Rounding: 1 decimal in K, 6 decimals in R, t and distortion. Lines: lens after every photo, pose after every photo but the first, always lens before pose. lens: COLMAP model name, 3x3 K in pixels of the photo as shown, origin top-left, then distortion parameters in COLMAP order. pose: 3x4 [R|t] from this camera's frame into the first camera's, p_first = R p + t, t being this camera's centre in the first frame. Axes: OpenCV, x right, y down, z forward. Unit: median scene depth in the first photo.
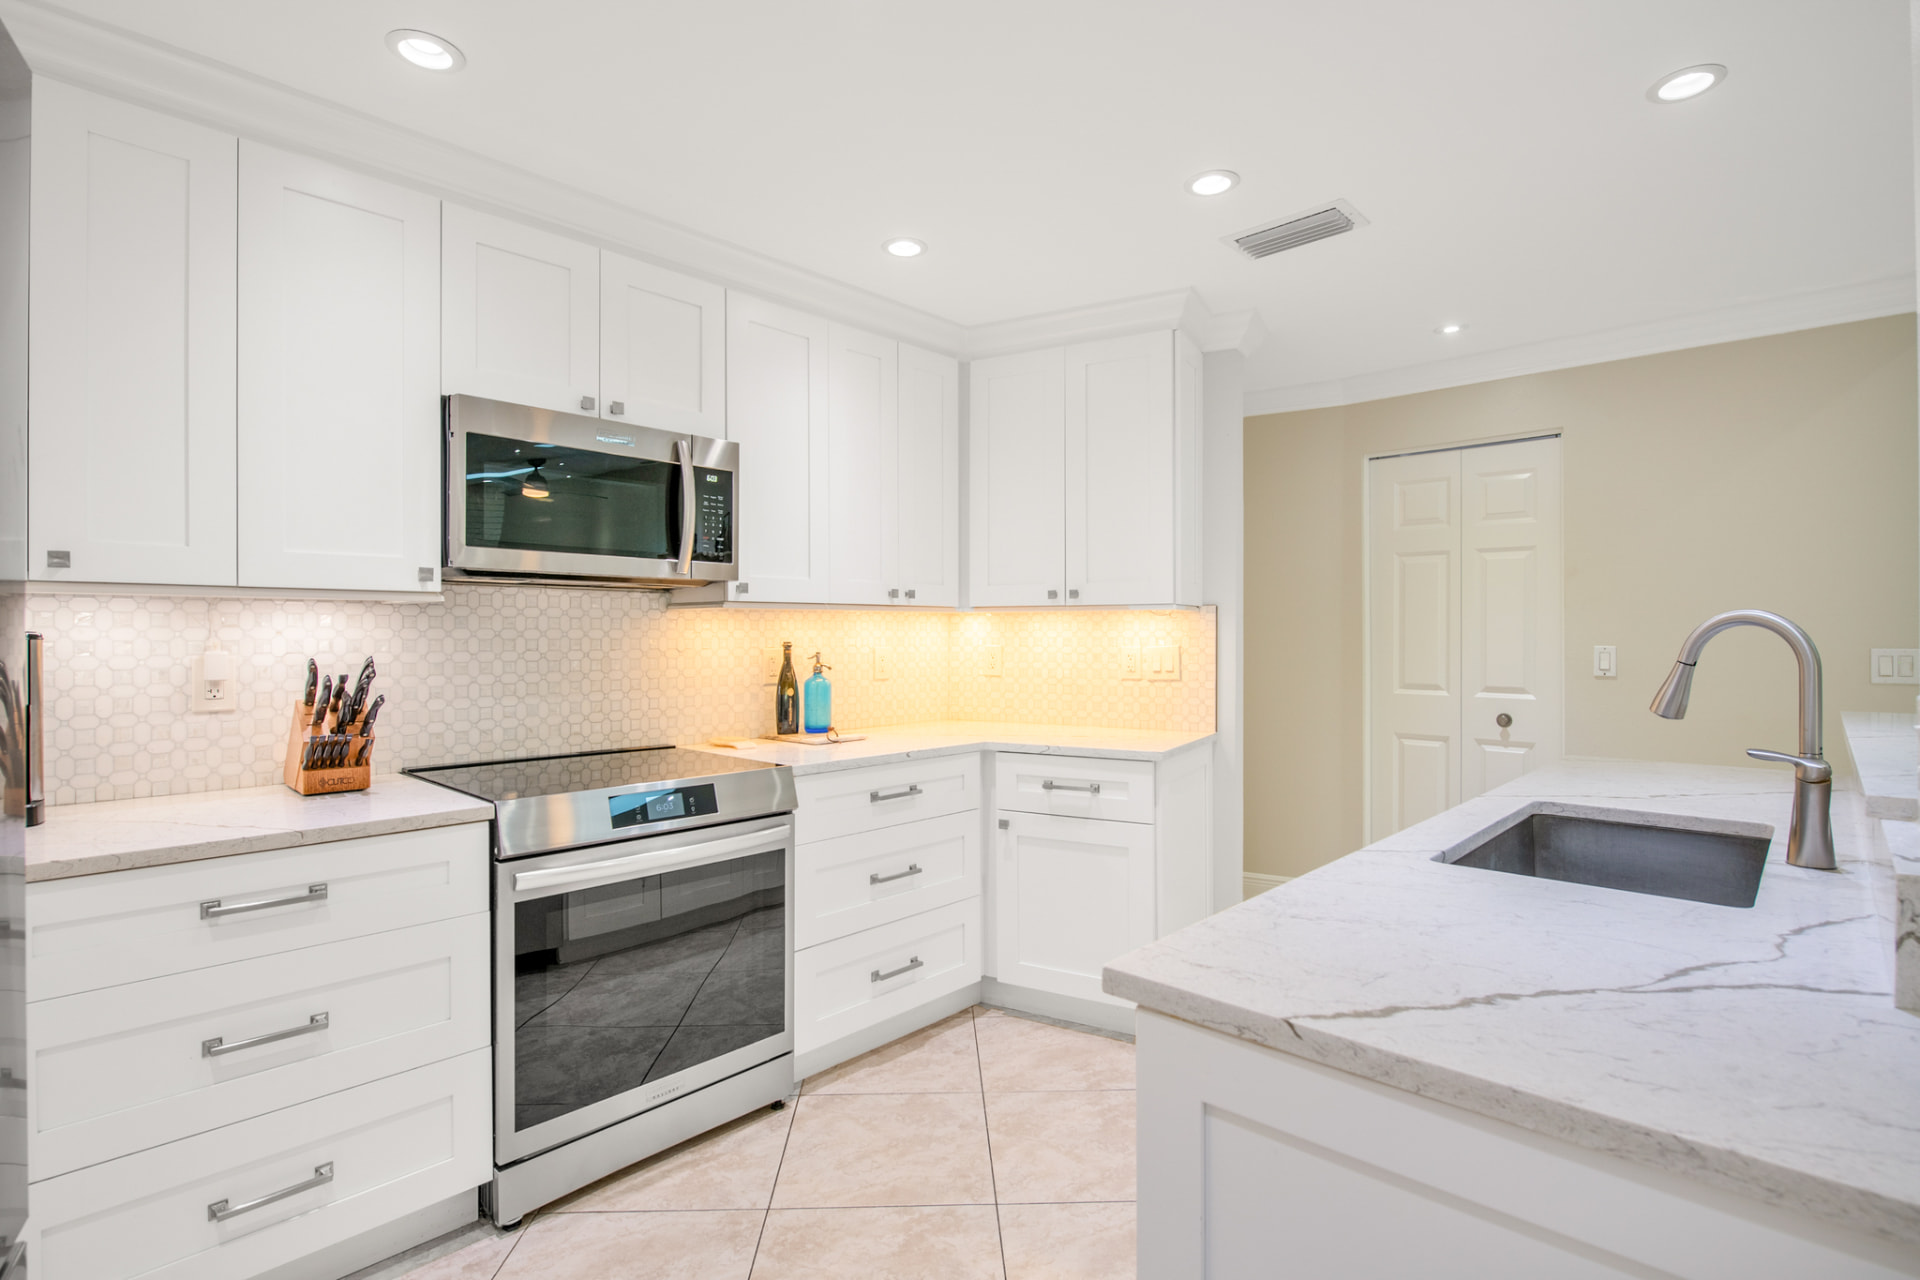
lens RADIAL K [[934.4, 0, 954.1], [0, 934.4, 638.1], [0, 0, 1]] dist [0.000358, 0.000095]
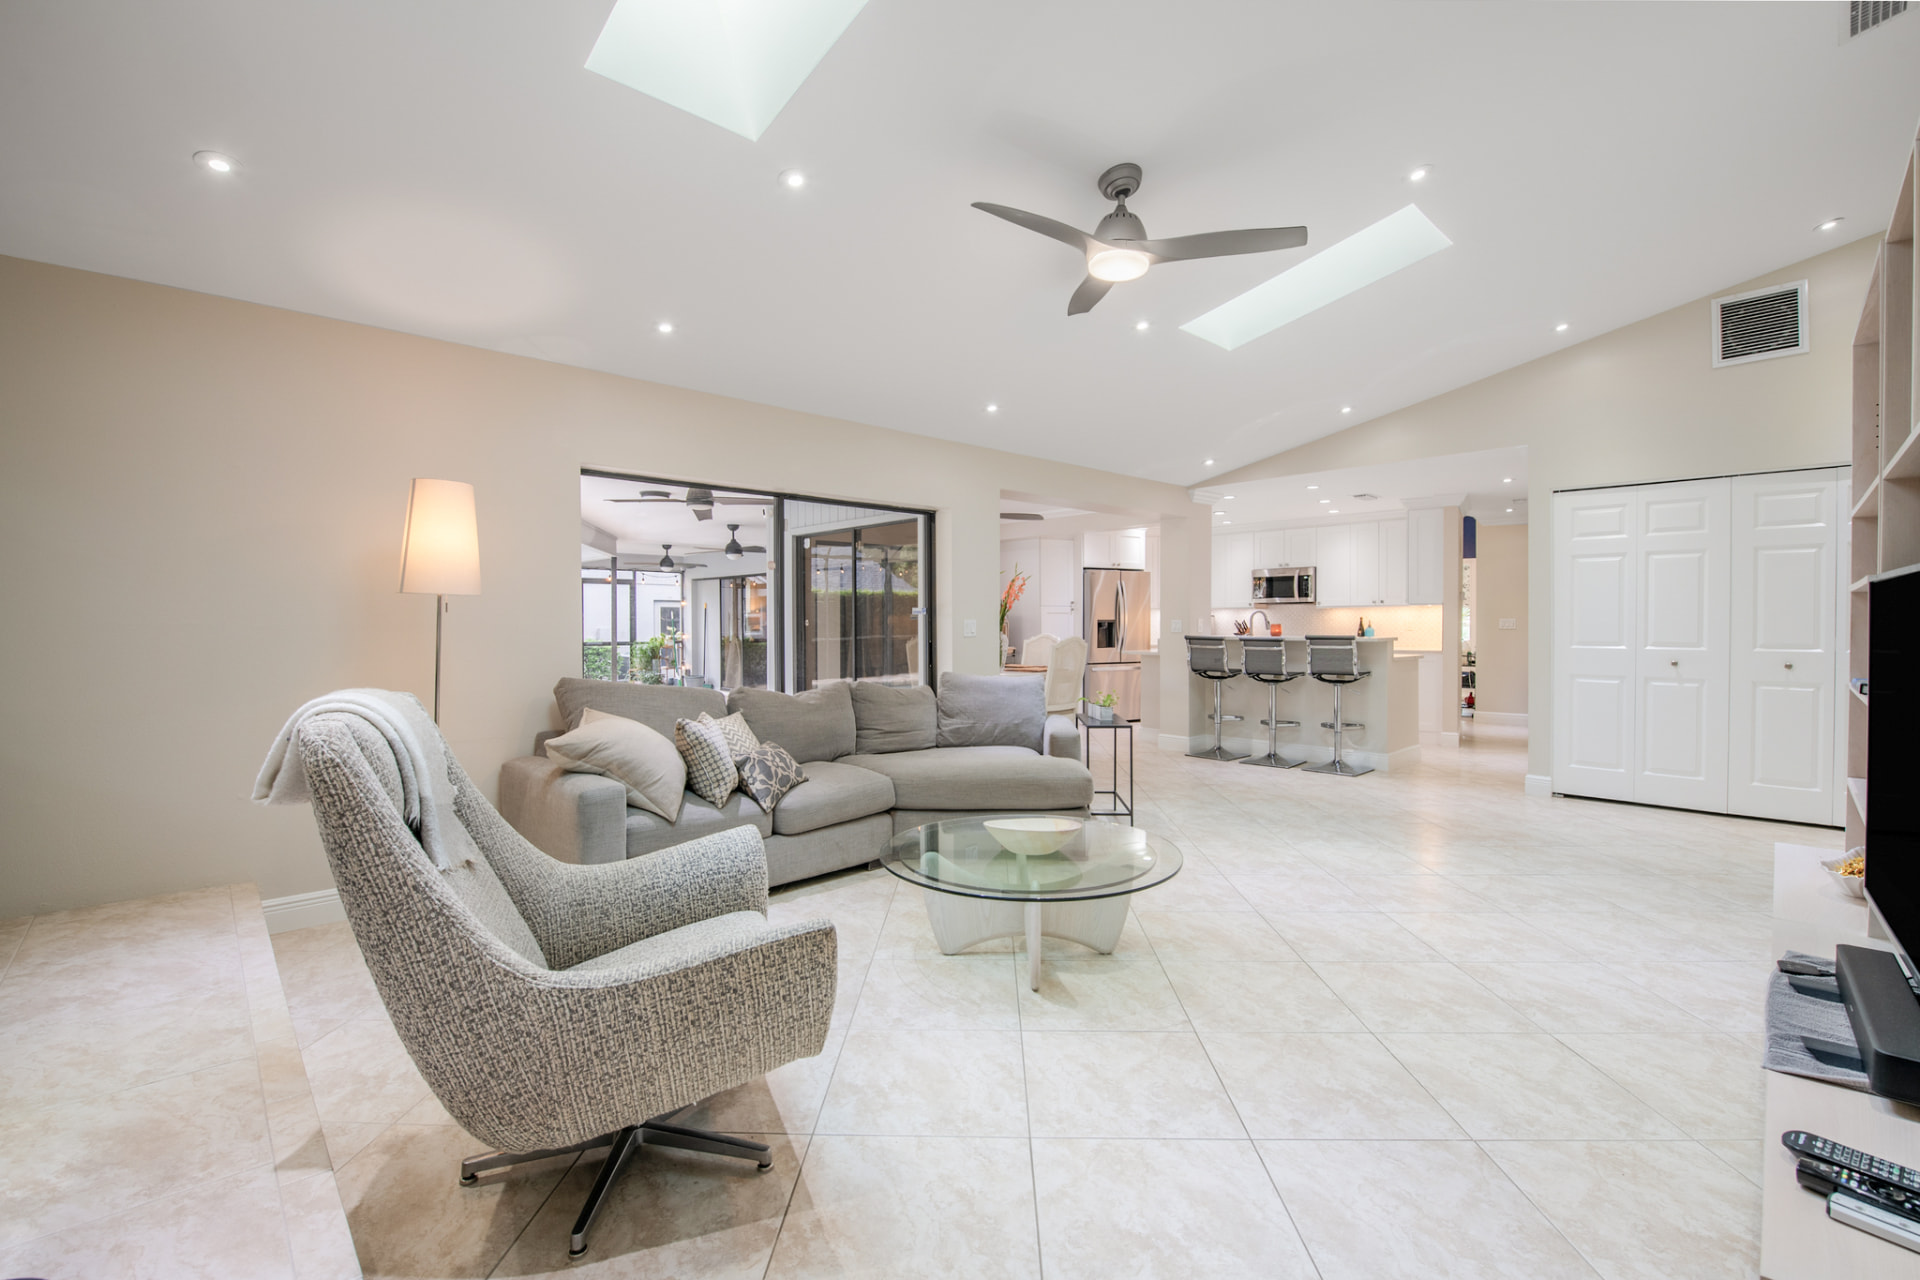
lens RADIAL K [[823.6, 0, 960.0], [0, 823.6, 640.0], [0, 0, 1]] dist [-0.011532, -0.004140]
pose [[-0.073825, 0.024902, -0.996960, 3.422973], [0.000061, 0.999688, 0.024966, 0.016905], [0.997271, 0.001782, -0.073804, -0.256865]]
